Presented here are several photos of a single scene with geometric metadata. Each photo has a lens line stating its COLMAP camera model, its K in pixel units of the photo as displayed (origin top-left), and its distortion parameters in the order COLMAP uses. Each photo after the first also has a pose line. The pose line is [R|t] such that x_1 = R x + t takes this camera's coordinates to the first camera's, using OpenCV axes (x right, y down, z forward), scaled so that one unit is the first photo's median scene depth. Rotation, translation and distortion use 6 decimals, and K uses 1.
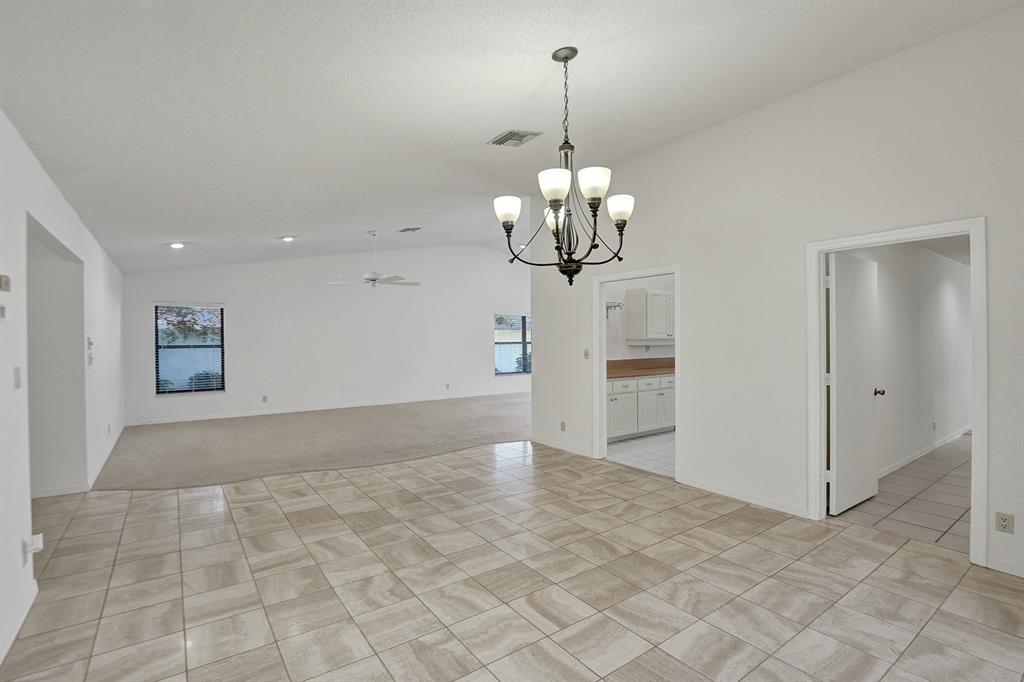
lens RADIAL K [[482.2, 0, 513.3], [0, 482.2, 345.4], [0, 0, 1]] dist [-0.026559, 0.001963]
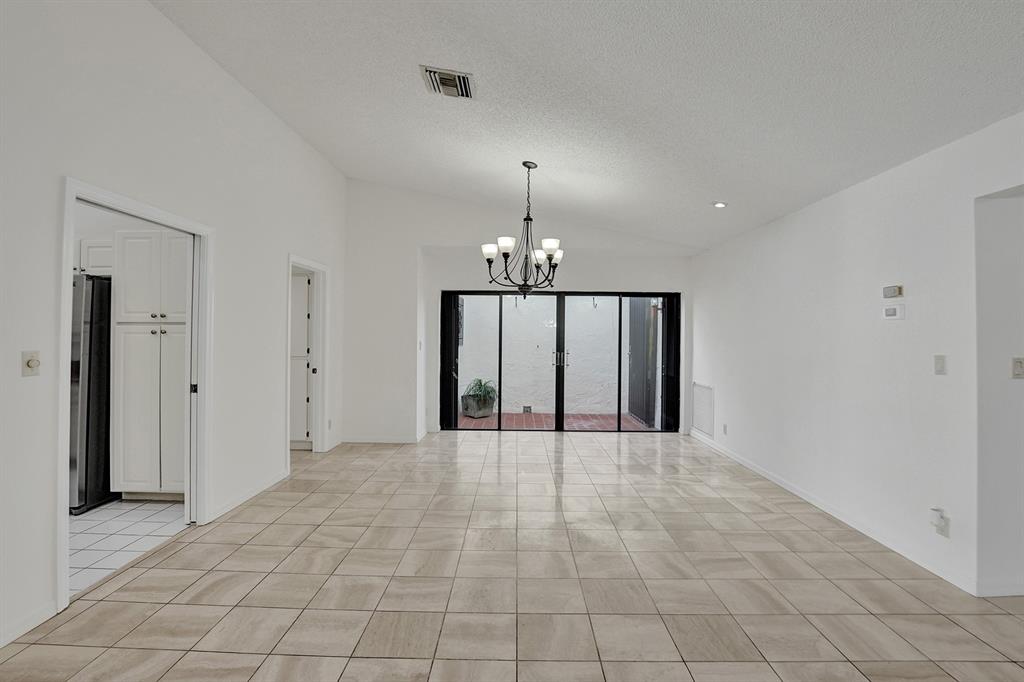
lens RADIAL K [[482.2, 0, 507.8], [0, 482.2, 339.3], [0, 0, 1]] dist [-0.026559, 0.001963]
pose [[-0.800335, -0.006333, 0.599519, -0.599072], [0.005905, 0.999812, 0.018444, -0.011839], [-0.599524, 0.018301, -0.800148, 1.687649]]
